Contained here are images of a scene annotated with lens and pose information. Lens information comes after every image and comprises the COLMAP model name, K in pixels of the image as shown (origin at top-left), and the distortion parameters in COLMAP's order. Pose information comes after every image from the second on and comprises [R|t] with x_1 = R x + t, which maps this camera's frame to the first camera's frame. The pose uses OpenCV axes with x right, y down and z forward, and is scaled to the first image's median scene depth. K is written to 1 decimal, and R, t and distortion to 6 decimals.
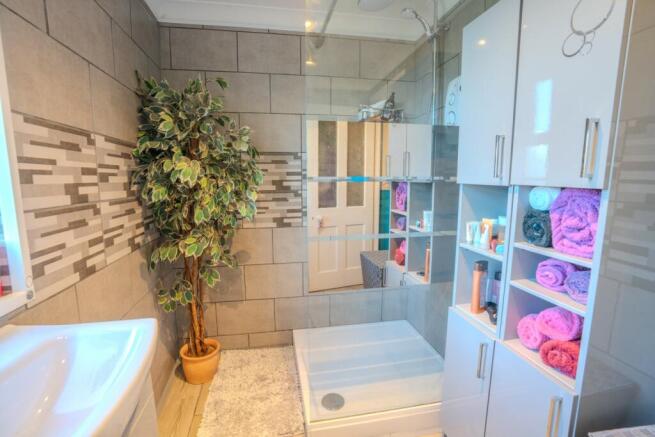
lens RADIAL K [[298.8, 0, 326.1], [0, 298.8, 218.6], [0, 0, 1]] dist [-0.016026, 0.001422]
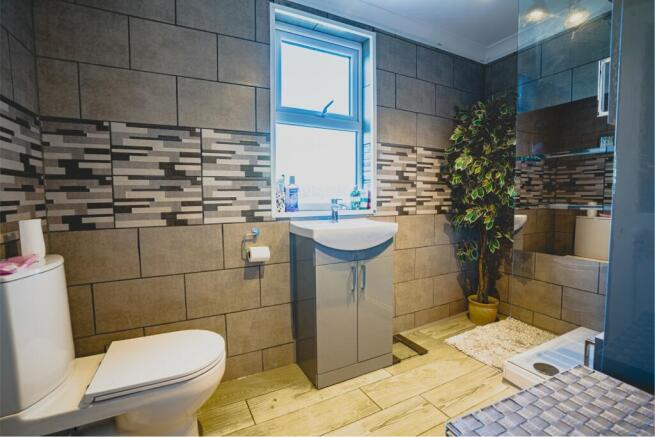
lens RADIAL K [[298.8, 0, 327.8], [0, 298.8, 217.8], [0, 0, 1]] dist [-0.016026, 0.001422]
pose [[0.275385, 0.061197, -0.959384, 0.926891], [-0.124200, 0.991873, 0.027619, 0.189978], [0.953277, 0.111550, 0.280747, -0.089247]]
